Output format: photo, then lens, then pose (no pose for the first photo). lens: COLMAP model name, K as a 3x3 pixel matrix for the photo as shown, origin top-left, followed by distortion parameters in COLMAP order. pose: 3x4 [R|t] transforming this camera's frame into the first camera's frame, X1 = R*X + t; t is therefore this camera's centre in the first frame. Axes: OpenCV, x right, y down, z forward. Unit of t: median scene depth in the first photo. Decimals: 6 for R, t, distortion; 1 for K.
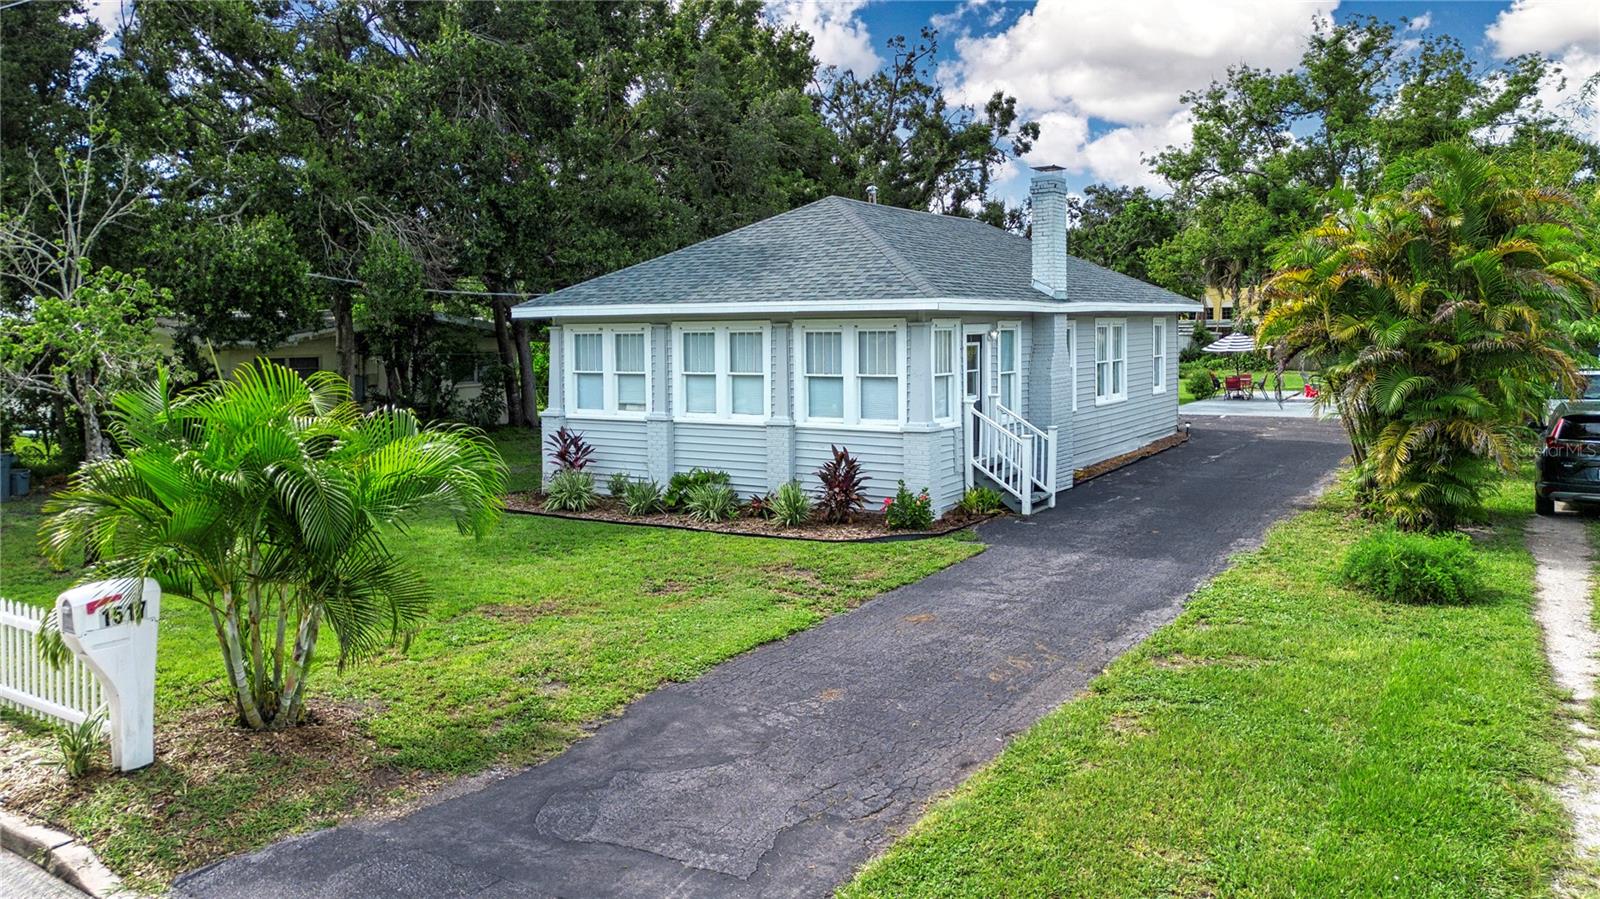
lens RADIAL K [[1167.2, 0, 802.6], [0, 1167.2, 423.1], [0, 0, 1]] dist [0.041063, -0.001390]
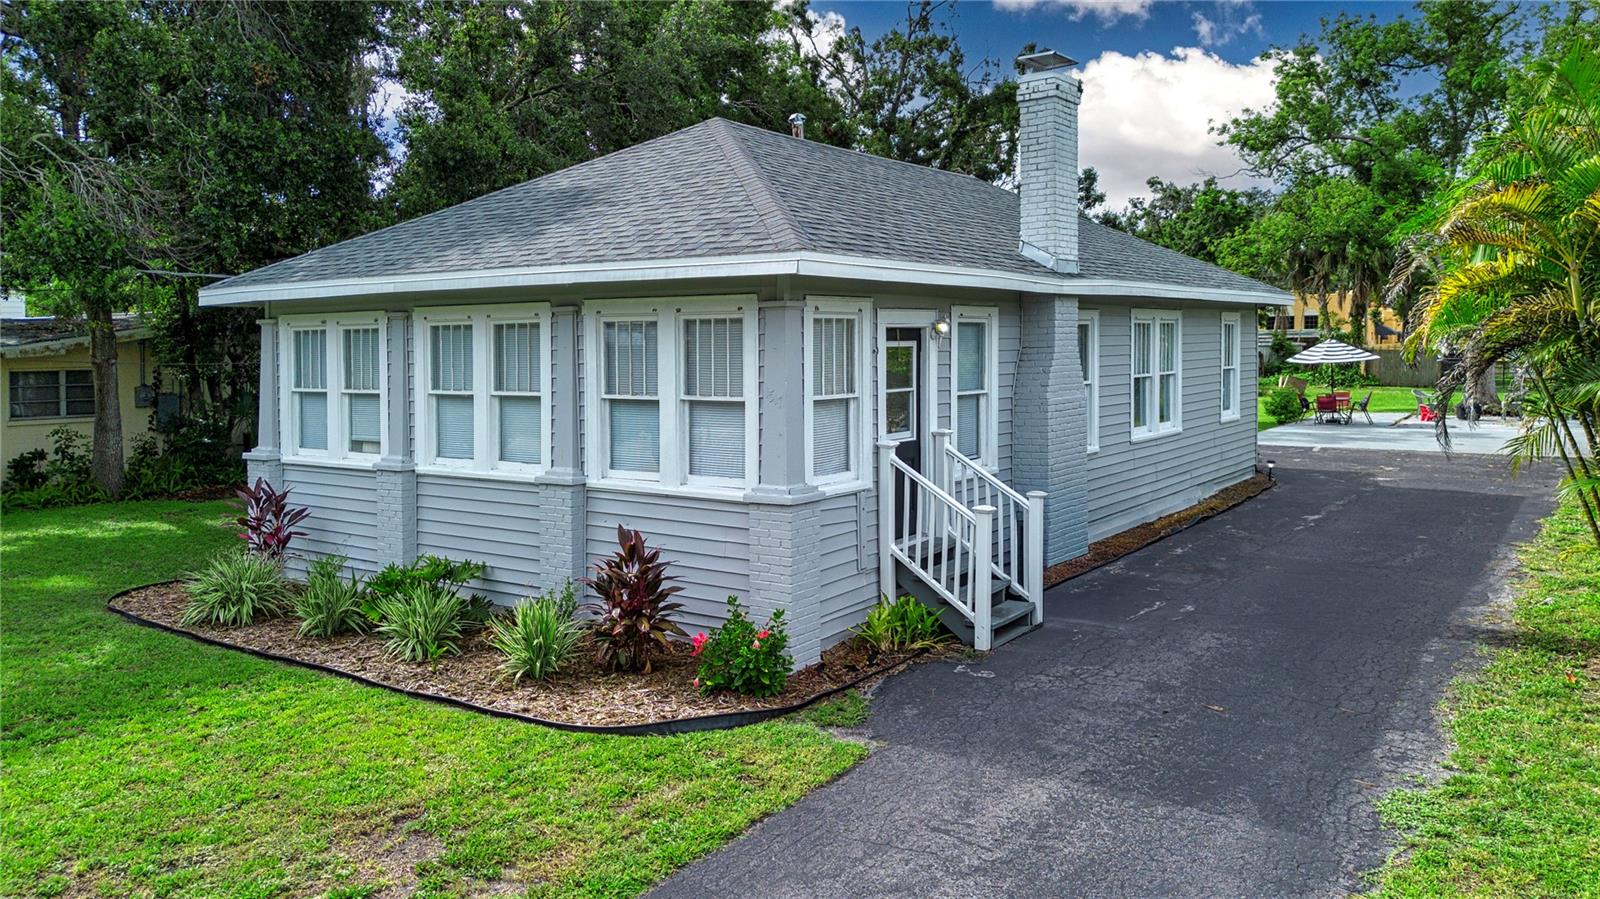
lens RADIAL K [[1161.8, 0, 800.0], [0, 1161.8, 449.5], [0, 0, 1]] dist [0.039783, -0.002392]
pose [[0.998269, 0.003876, -0.058687, 0.117151], [-0.003307, 0.999947, 0.009798, -0.018721], [0.058722, -0.009587, 0.998228, 0.379382]]
